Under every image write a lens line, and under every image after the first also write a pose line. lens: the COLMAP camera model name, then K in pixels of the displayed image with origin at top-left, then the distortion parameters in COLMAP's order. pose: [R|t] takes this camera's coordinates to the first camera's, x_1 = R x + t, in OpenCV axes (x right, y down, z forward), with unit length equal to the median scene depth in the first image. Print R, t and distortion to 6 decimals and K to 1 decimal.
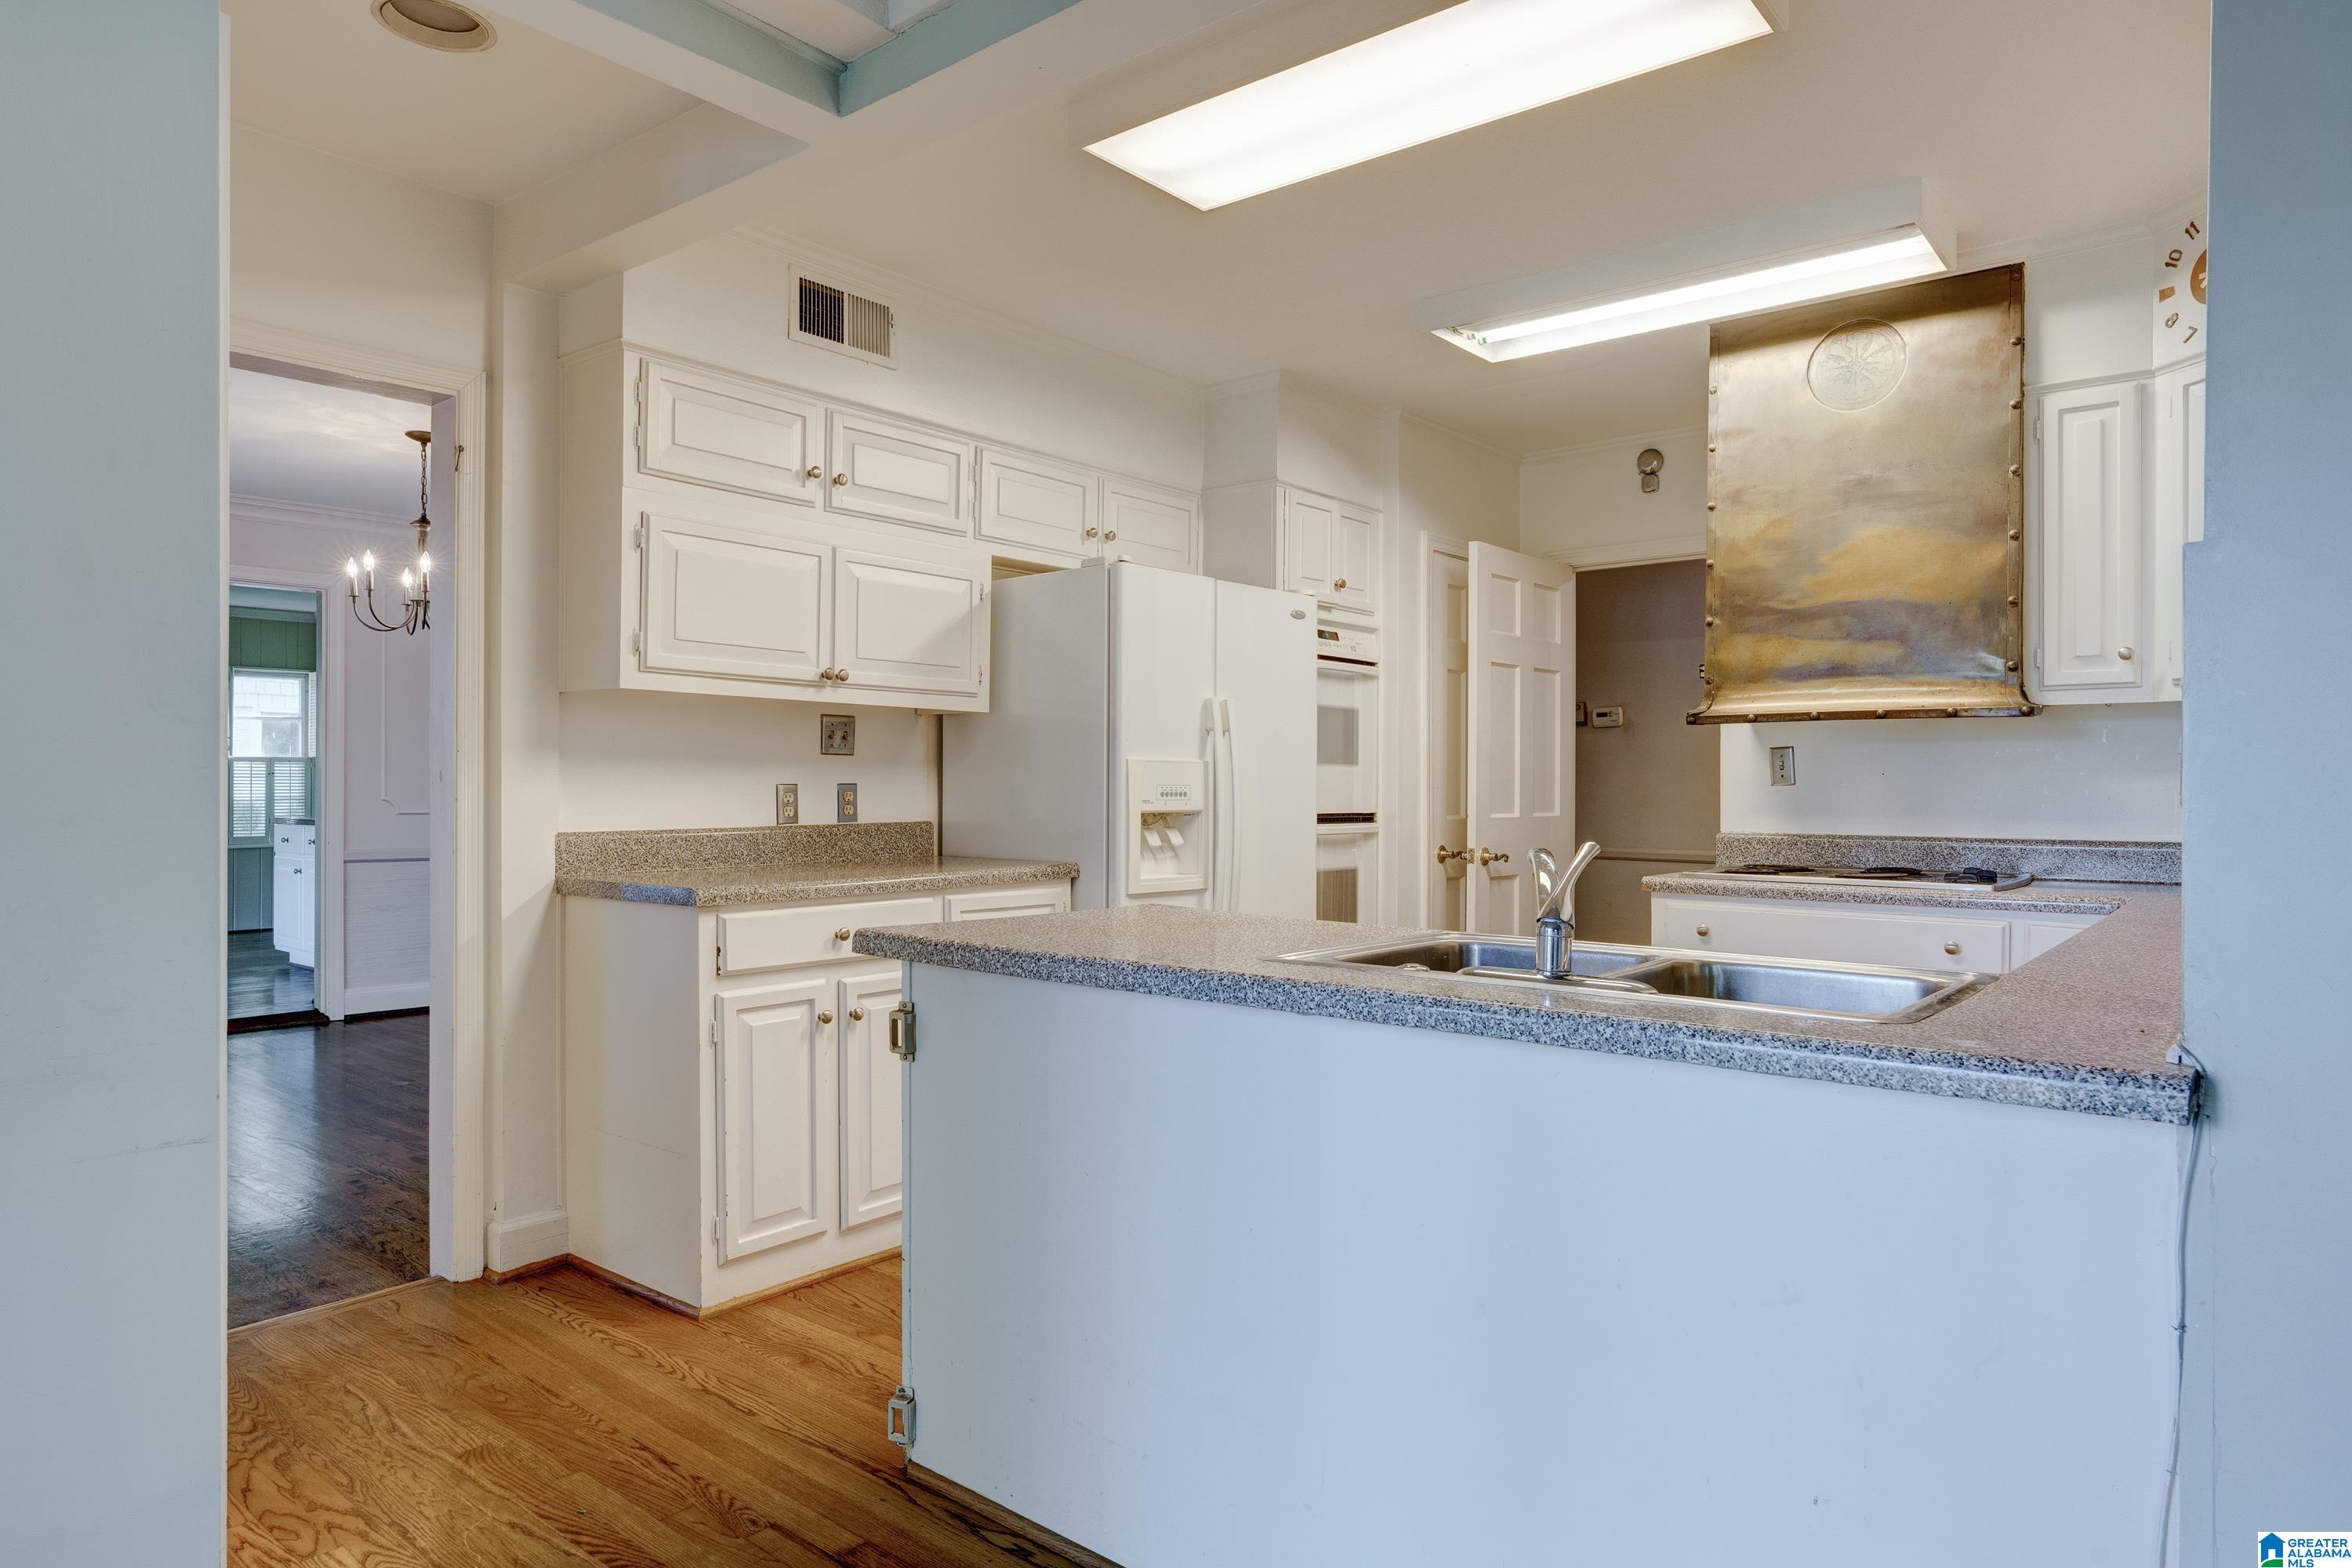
lens RADIAL K [[1376.2, 0, 1175.1], [0, 1376.2, 784.8], [0, 0, 1]] dist [0.003694, 0.000336]
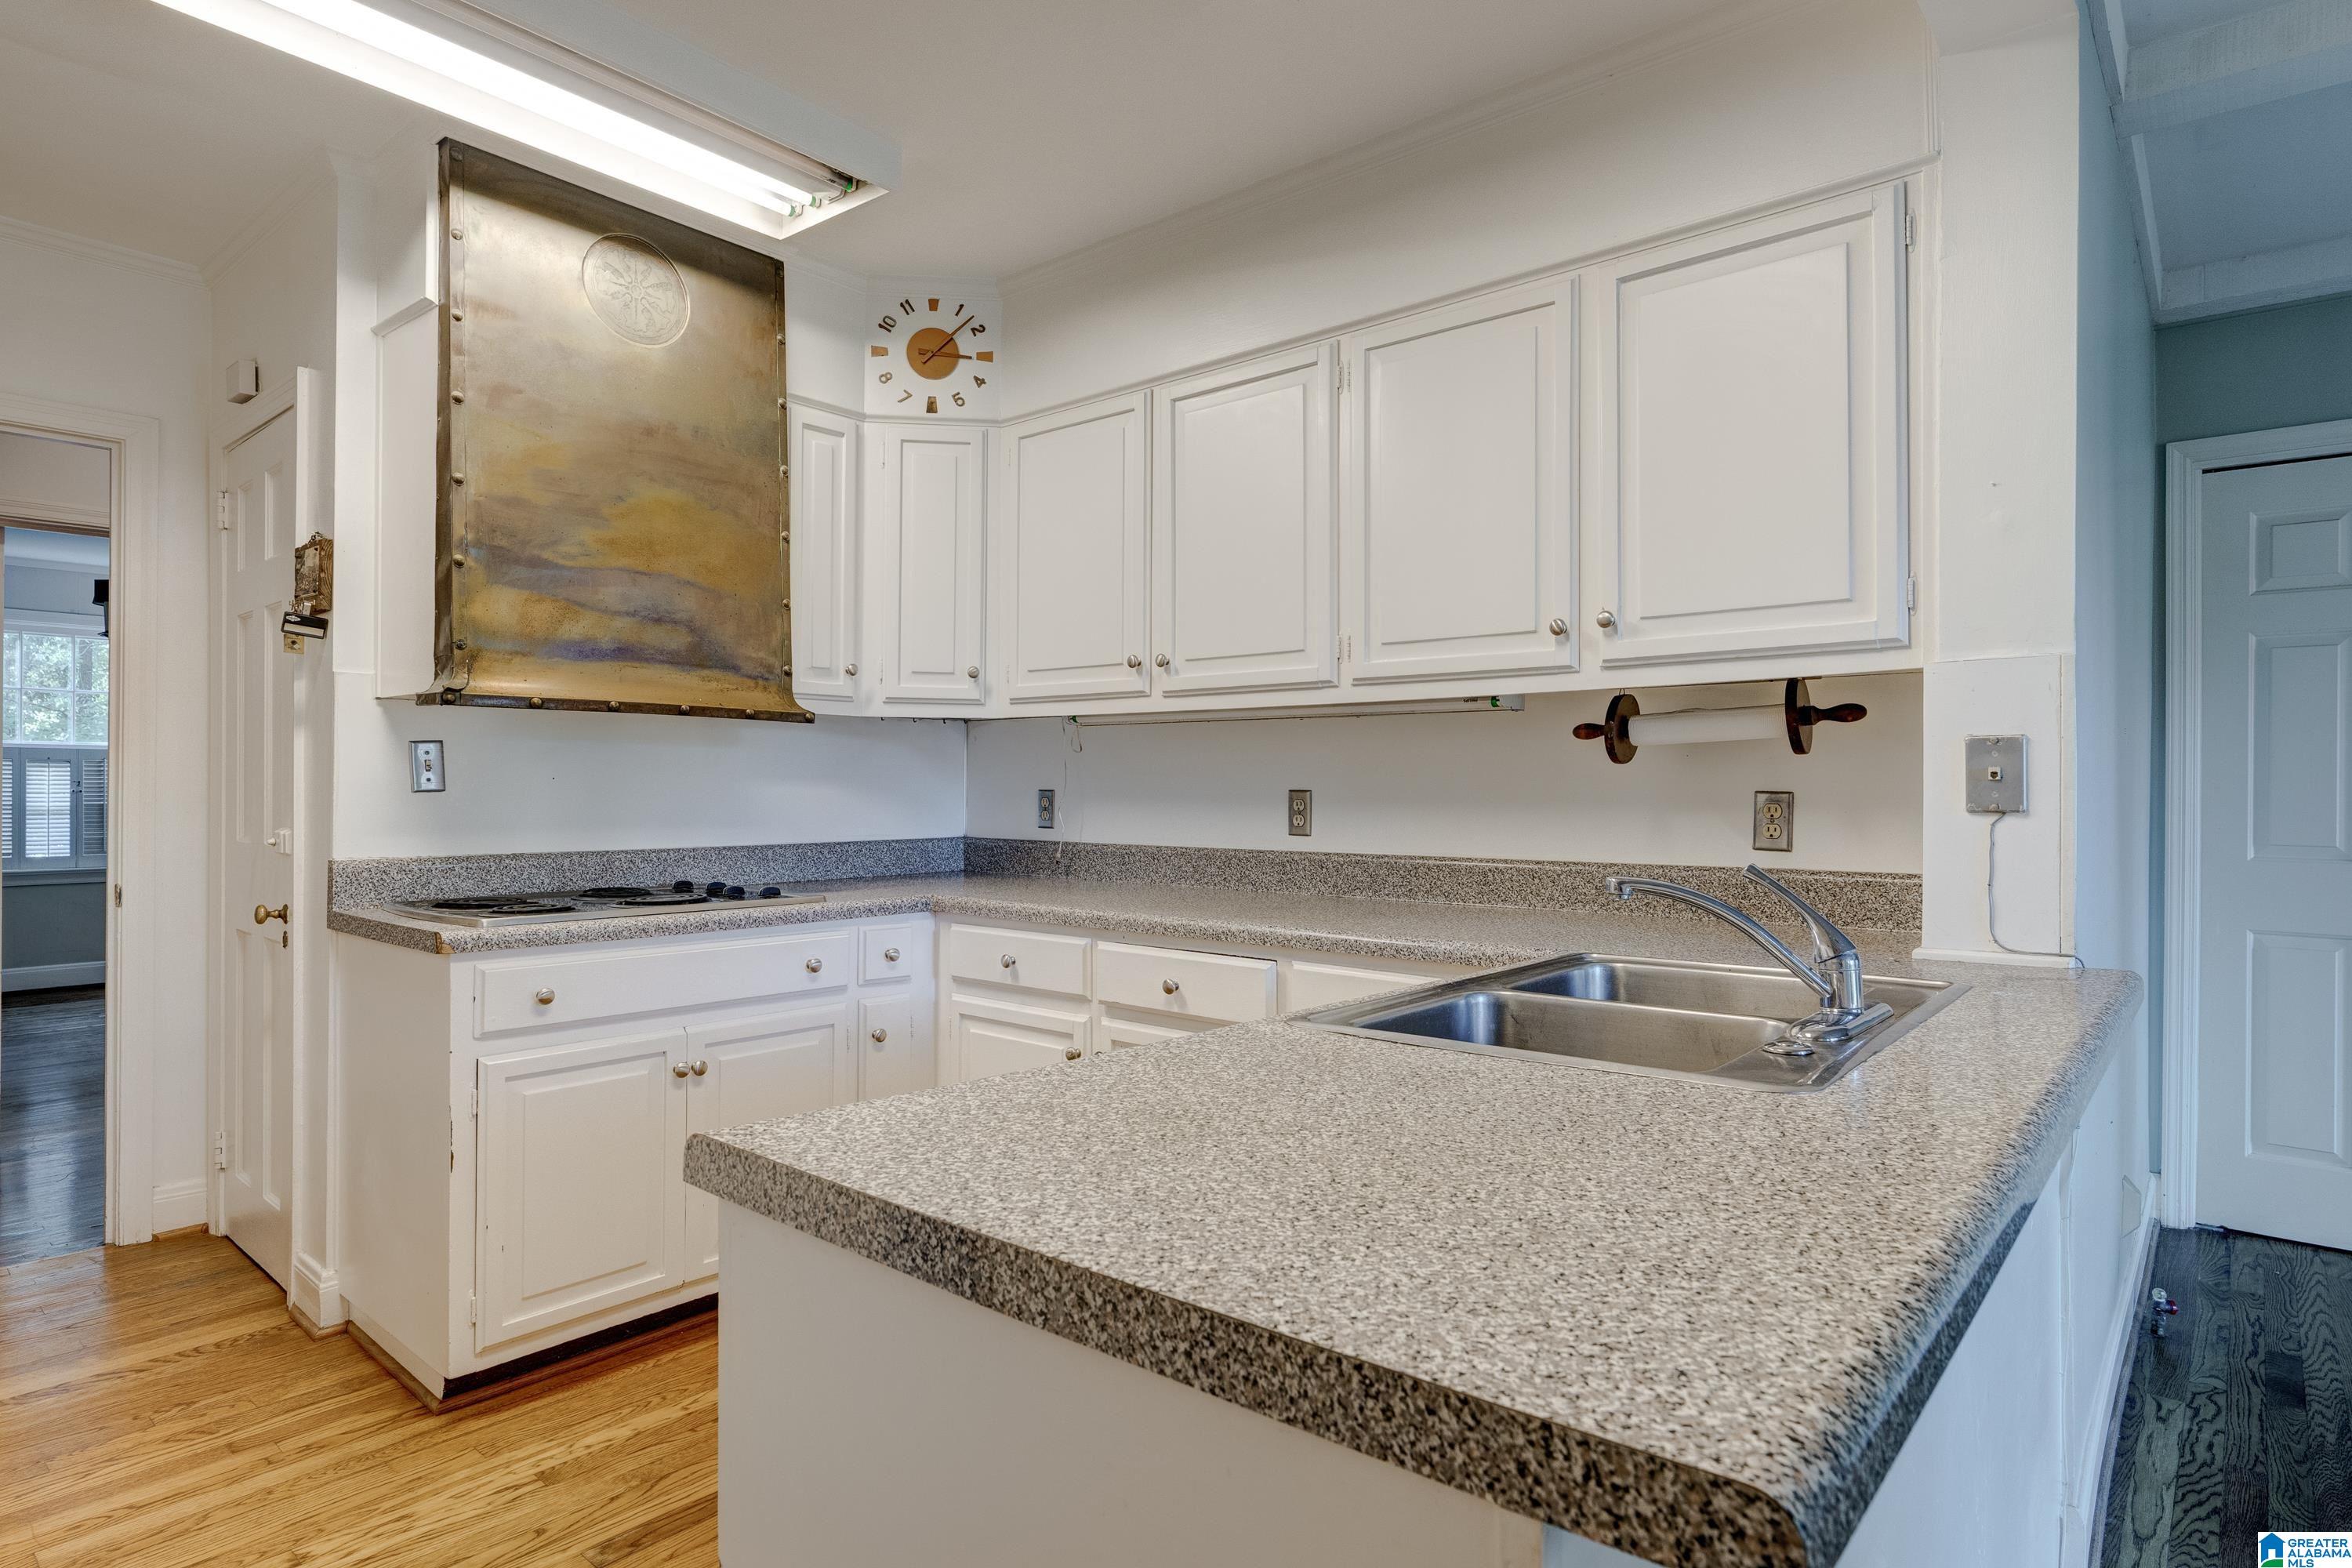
lens RADIAL K [[1249.6, 0, 1181.6], [0, 1249.6, 788.7], [0, 0, 1]] dist [-0.003770, -0.000076]
pose [[0.025742, 0.002872, 0.999664, -0.258848], [0.000541, 0.999996, -0.002887, 0.000589], [-0.999668, 0.000615, 0.025740, 0.665111]]
